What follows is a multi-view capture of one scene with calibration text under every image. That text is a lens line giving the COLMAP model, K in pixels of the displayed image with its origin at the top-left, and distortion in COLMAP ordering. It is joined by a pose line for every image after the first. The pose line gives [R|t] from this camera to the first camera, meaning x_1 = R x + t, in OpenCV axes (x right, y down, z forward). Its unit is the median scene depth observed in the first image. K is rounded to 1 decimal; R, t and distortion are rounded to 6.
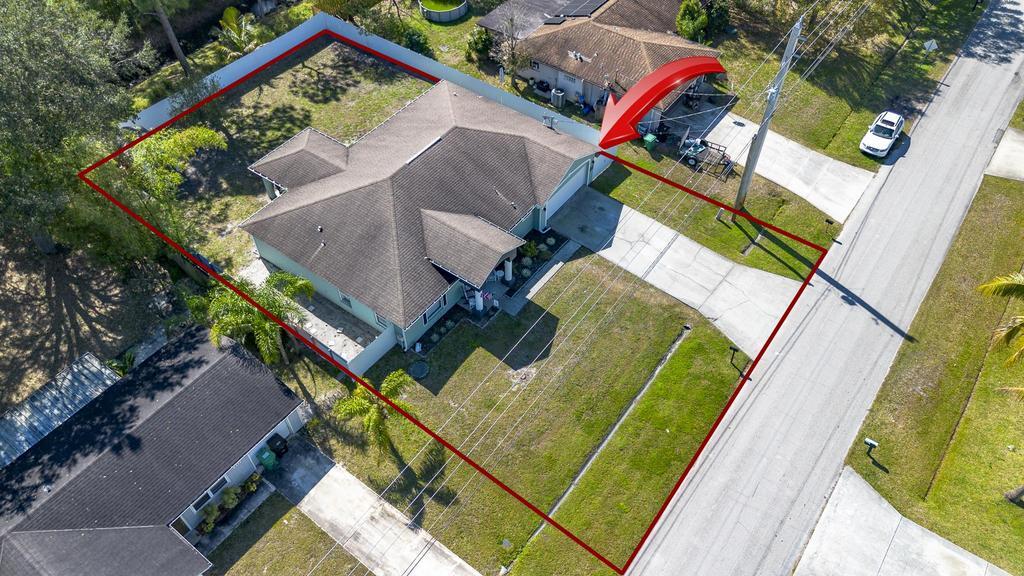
lens RADIAL K [[731.0, 0, 508.1], [0, 731.0, 296.1], [0, 0, 1]] dist [0.037942, -0.030400]
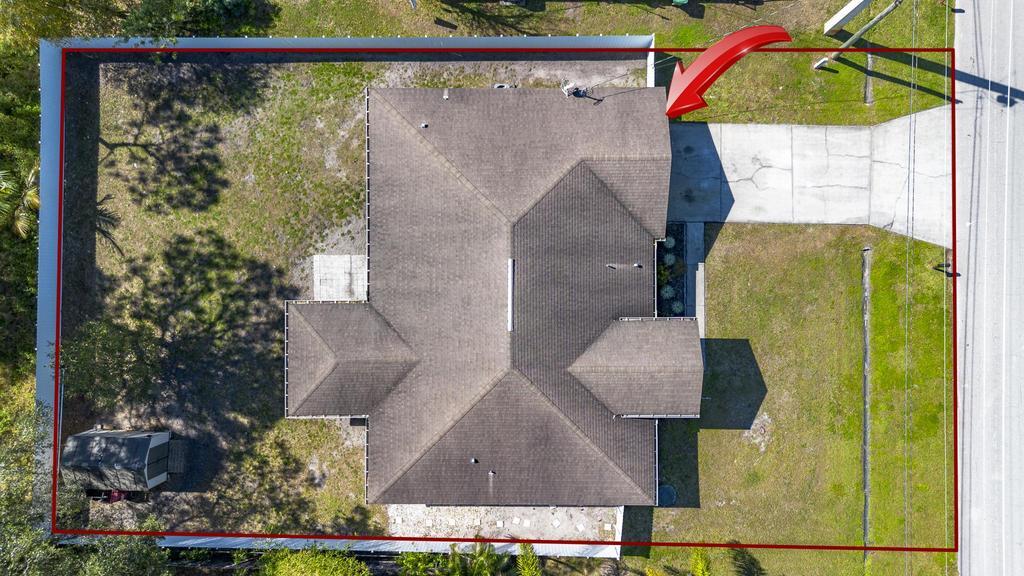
lens RADIAL K [[731.0, 0, 511.5], [0, 731.0, 293.3], [0, 0, 1]] dist [0.037942, -0.030400]
pose [[0.801480, -0.598021, 0.001037, -0.106418], [0.459191, 0.616528, 0.639560, -0.600915], [-0.383109, -0.512118, 0.768741, 0.429138]]
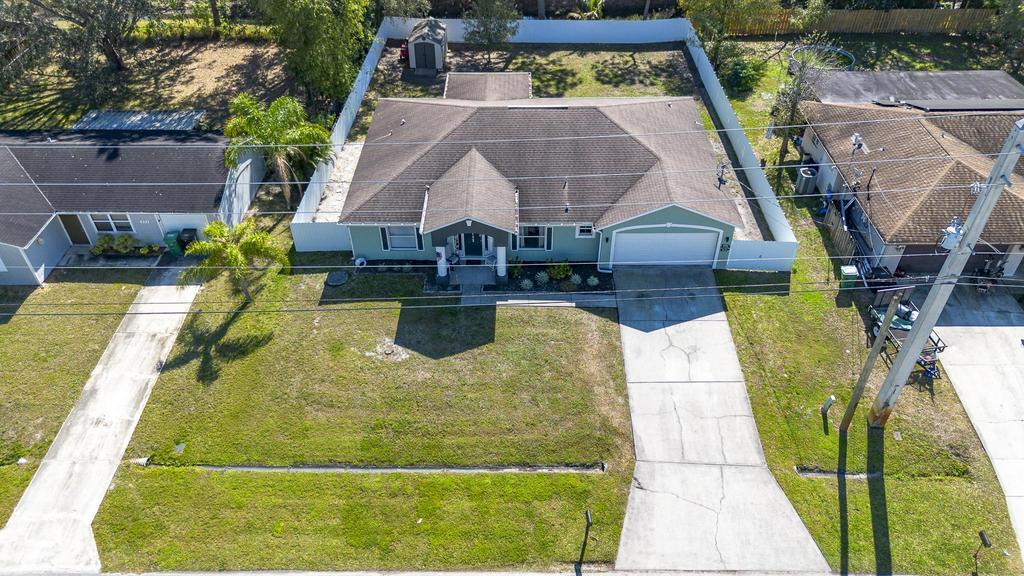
lens RADIAL K [[731.0, 0, 510.9], [0, 731.0, 284.4], [0, 0, 1]] dist [0.037942, -0.030400]
pose [[0.582684, 0.518876, -0.625498, 0.472123], [-0.612157, 0.786458, 0.082142, -0.080228], [0.534549, 0.335040, 0.775890, 0.357078]]
